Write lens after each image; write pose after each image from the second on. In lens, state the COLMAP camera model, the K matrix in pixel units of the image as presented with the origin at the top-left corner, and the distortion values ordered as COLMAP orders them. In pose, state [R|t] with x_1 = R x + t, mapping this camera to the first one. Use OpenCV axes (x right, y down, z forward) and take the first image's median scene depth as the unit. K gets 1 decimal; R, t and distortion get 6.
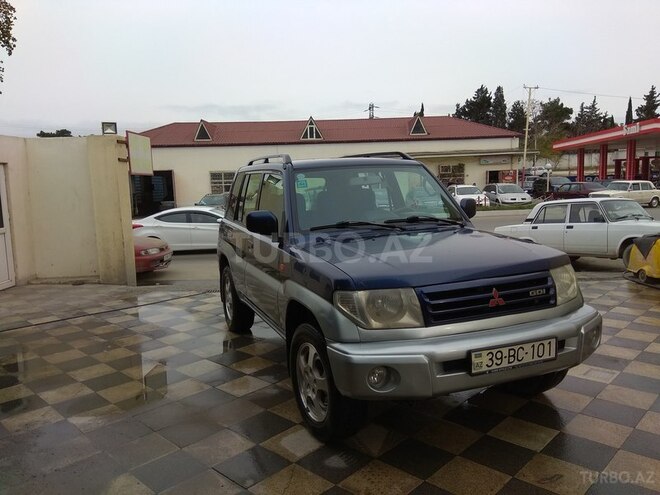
lens RADIAL K [[499.6, 0, 330.0], [0, 499.6, 247.5], [0, 0, 1]] dist [0.068150, -0.106882]
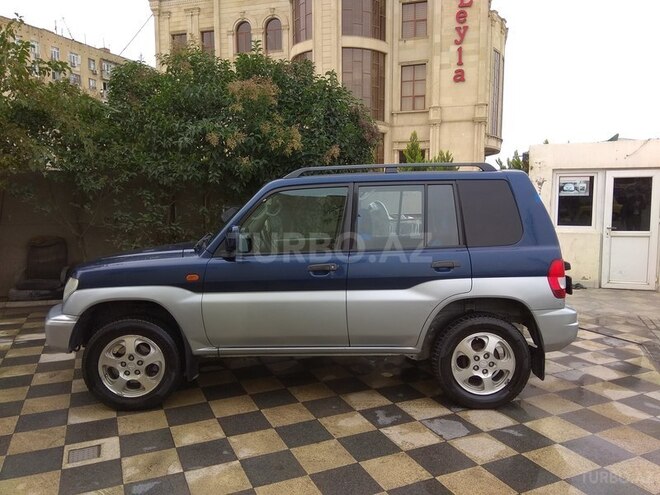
lens RADIAL K [[499.6, 0, 330.0], [0, 499.6, 247.5], [0, 0, 1]] dist [0.068150, -0.106882]
pose [[-0.359170, 0.112921, -0.926416, 1.257992], [-0.093056, 0.983373, 0.155941, -0.257099], [0.928621, 0.142217, -0.342690, 1.826942]]
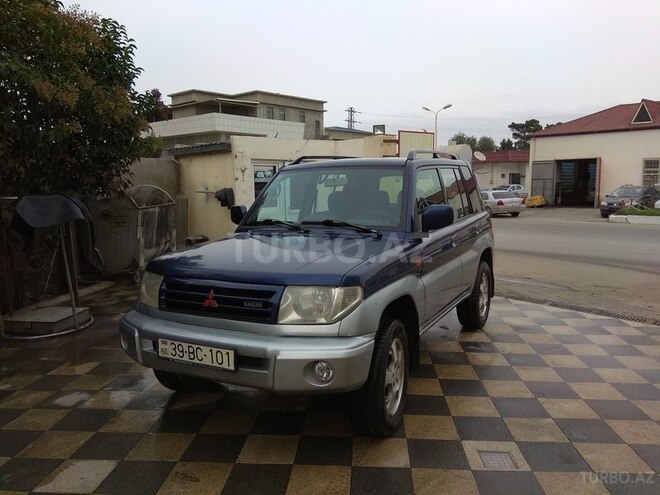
lens RADIAL K [[499.6, 0, 330.0], [0, 499.6, 247.5], [0, 0, 1]] dist [0.068150, -0.106882]
pose [[0.654573, 0.114549, -0.747270, 1.015950], [-0.096901, 0.993014, 0.067338, -0.082895], [0.749763, 0.028334, 0.661100, 0.388008]]
